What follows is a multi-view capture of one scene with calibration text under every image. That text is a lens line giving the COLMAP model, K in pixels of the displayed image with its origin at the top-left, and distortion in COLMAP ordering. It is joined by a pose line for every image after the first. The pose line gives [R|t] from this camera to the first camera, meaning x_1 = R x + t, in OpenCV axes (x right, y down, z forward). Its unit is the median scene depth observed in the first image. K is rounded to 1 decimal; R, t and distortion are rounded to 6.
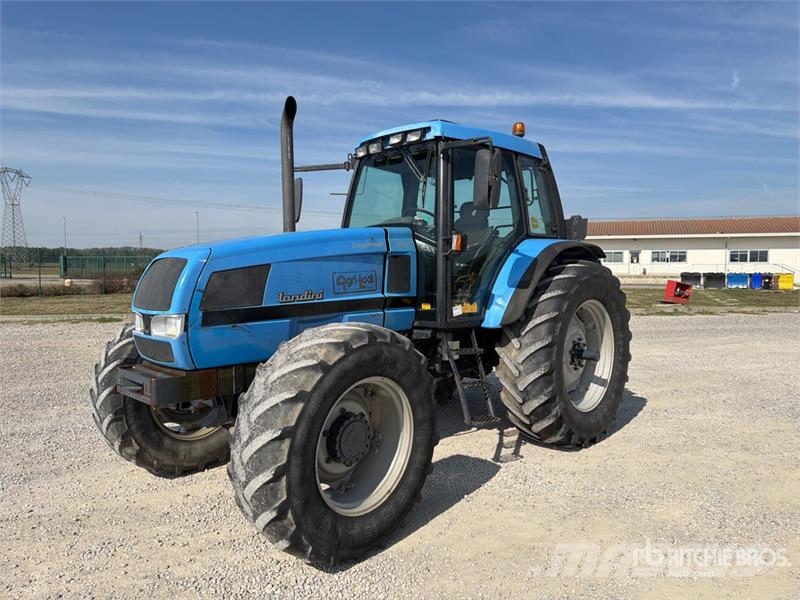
lens RADIAL K [[567.1, 0, 401.7], [0, 567.1, 292.9], [0, 0, 1]] dist [0.031391, -0.054495]
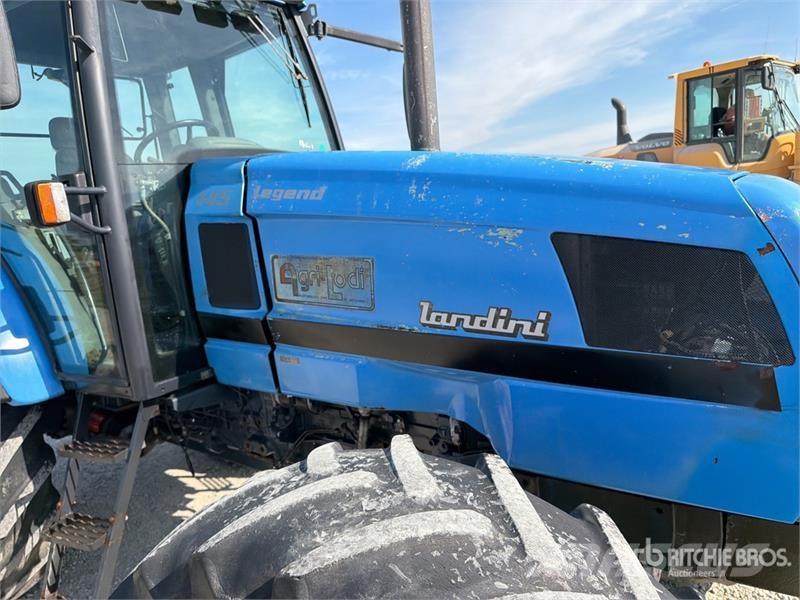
lens RADIAL K [[584.1, 0, 403.0], [0, 584.1, 307.8], [0, 0, 1]] dist [0.041955, -0.061828]
pose [[-0.134170, -0.170035, 0.976261, -0.609678], [0.121729, 0.974880, 0.186524, -0.075939], [-0.983453, 0.143865, -0.110102, 1.058611]]
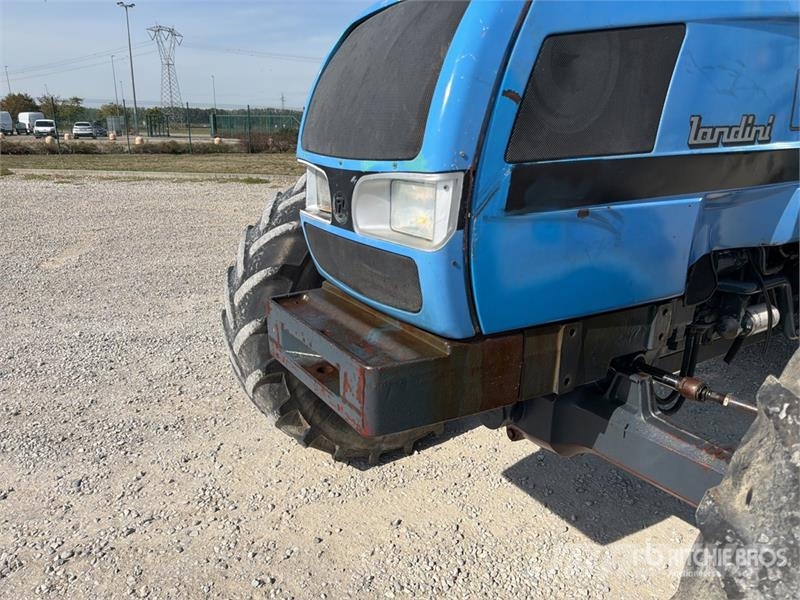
lens RADIAL K [[560.6, 0, 400.0], [0, 560.6, 300.0], [0, 0, 1]] dist [0.077397, -0.093714]
pose [[0.972735, 0.078190, -0.218342, -0.256047], [-0.023330, 0.969667, 0.243312, 0.023270], [0.230744, -0.231584, 0.945054, 0.513299]]
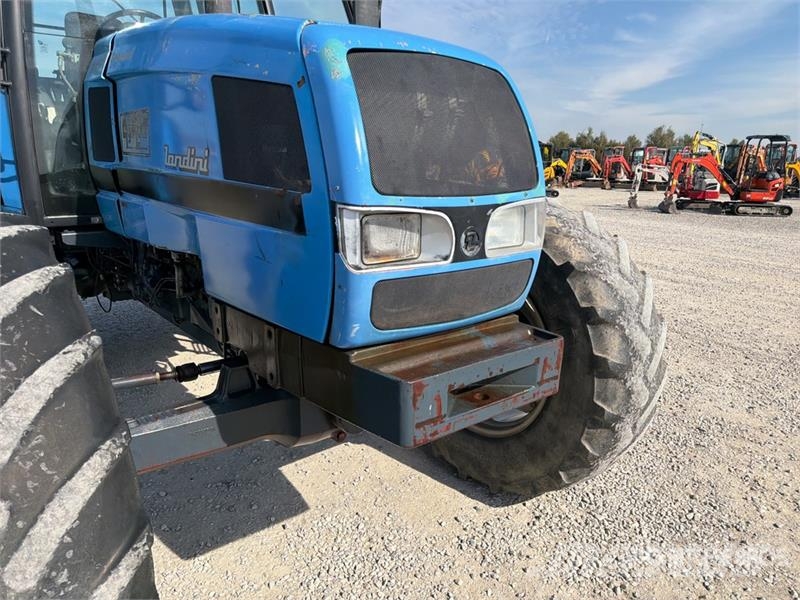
lens RADIAL K [[583.1, 0, 399.5], [0, 583.1, 309.0], [0, 0, 1]] dist [0.010792, -0.023839]
pose [[0.138385, -0.246633, 0.959178, -0.662298], [0.028746, 0.969088, 0.245034, 0.005311], [-0.989961, -0.006336, 0.141197, 0.781196]]
